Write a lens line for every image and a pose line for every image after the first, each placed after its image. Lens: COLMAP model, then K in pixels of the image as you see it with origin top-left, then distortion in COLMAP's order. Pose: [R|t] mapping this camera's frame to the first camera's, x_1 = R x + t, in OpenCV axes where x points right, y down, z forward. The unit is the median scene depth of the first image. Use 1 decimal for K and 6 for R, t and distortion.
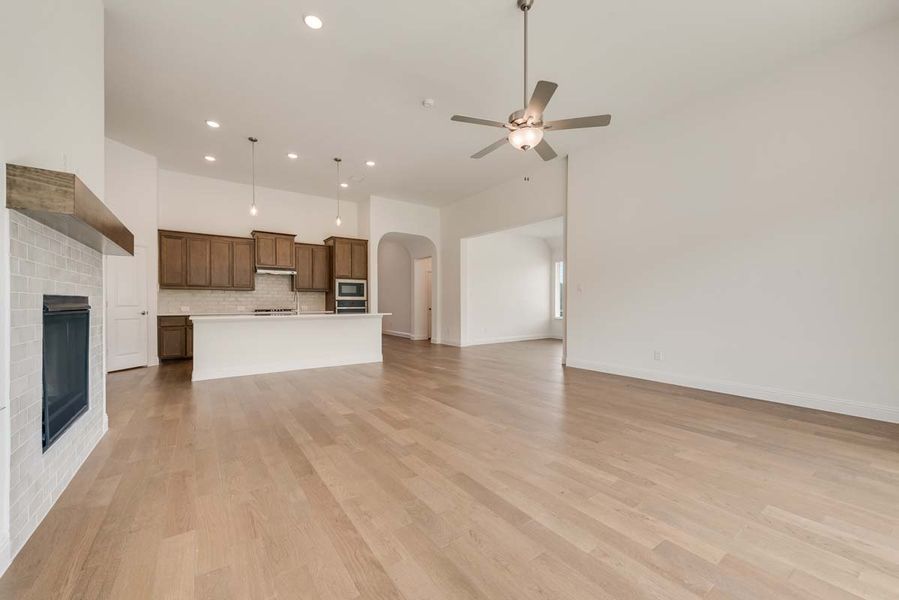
lens RADIAL K [[351.9, 0, 447.7], [0, 351.9, 304.4], [0, 0, 1]] dist [0.011421, -0.000305]
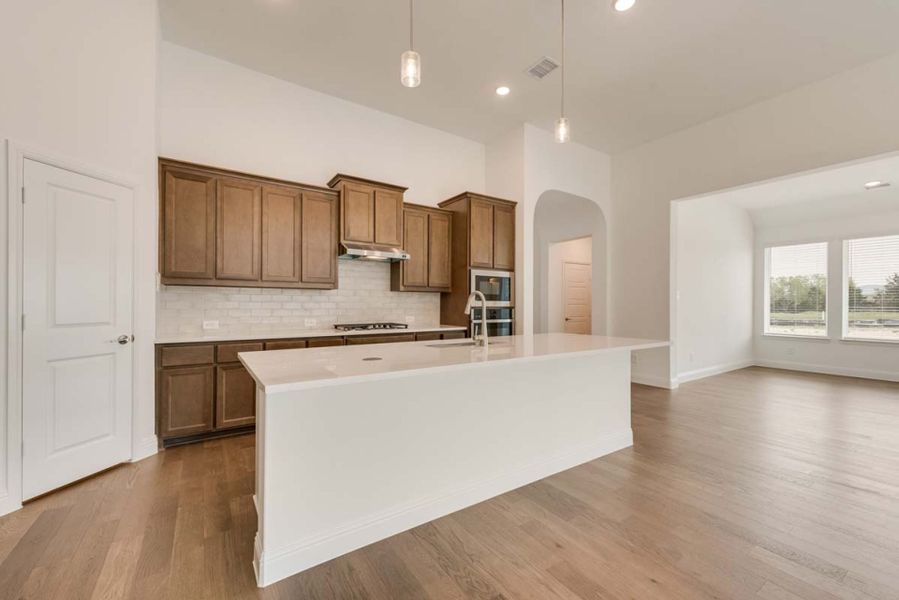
lens RADIAL K [[362.8, 0, 448.6], [0, 362.8, 304.0], [0, 0, 1]] dist [0.000244, -0.000161]
pose [[0.999730, 0.005511, -0.022572, -0.369299], [-0.005626, 0.999972, -0.005035, -0.015418], [0.022543, 0.005160, 0.999733, 0.462929]]
